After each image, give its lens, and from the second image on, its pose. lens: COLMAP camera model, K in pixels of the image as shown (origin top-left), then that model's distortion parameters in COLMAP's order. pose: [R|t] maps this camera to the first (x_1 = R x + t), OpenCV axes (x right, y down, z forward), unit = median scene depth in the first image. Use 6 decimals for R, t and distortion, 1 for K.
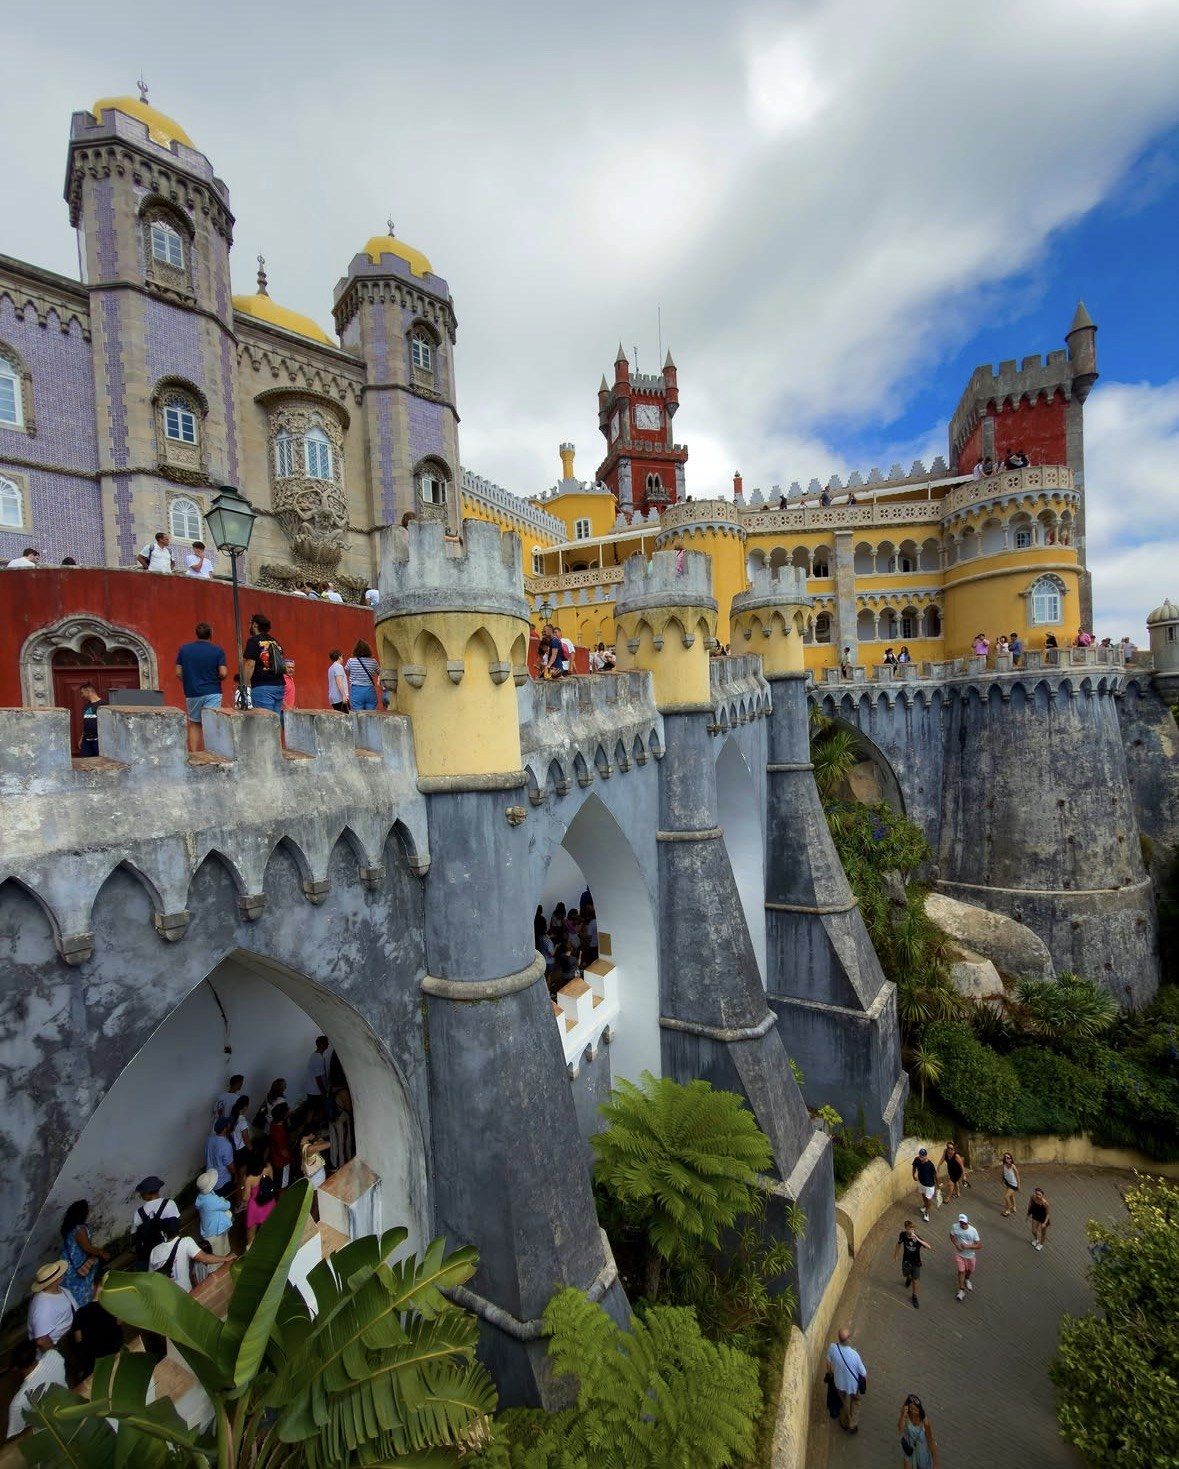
lens RADIAL K [[640.2, 0, 584.7], [0, 640.2, 763.5], [0, 0, 1]] dist [0.001096, 0.000028]
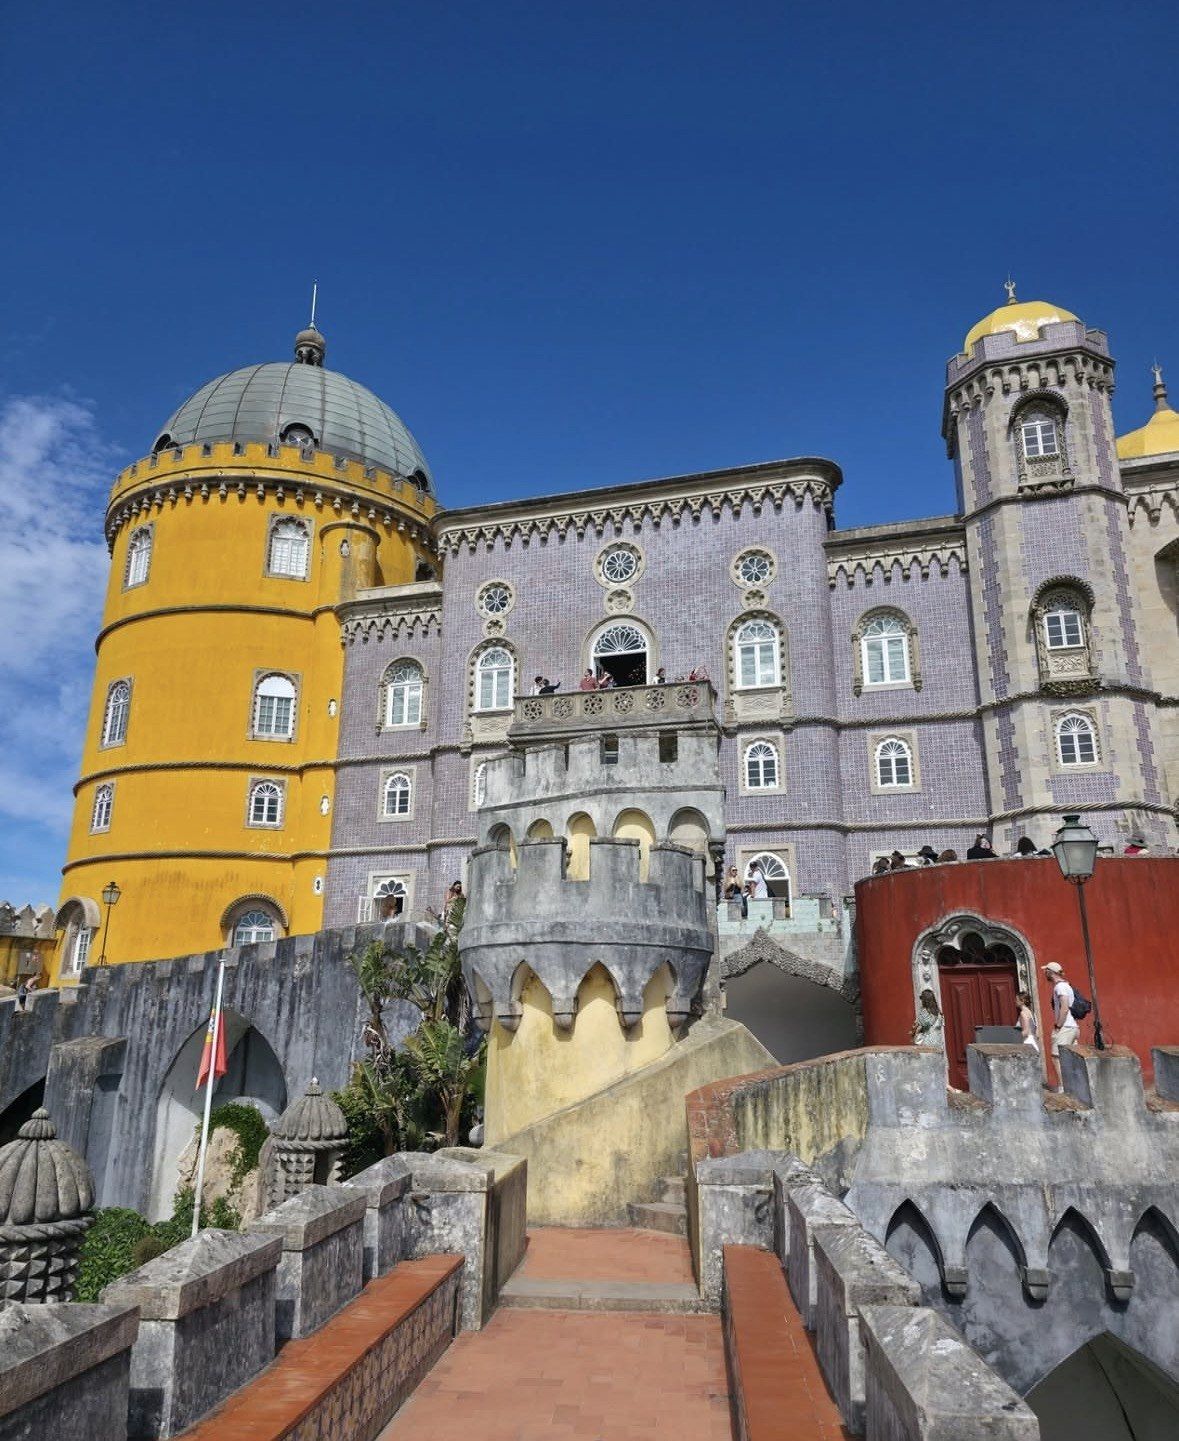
lens RADIAL K [[1073.4, 0, 589.5], [0, 1073.4, 720.5], [0, 0, 1]] dist [0.029782, -0.003927]
pose [[0.533422, -0.182914, -0.825835, 0.295121], [-0.060273, 0.965637, -0.252811, -0.066210], [0.843699, 0.184630, 0.504067, -0.326491]]
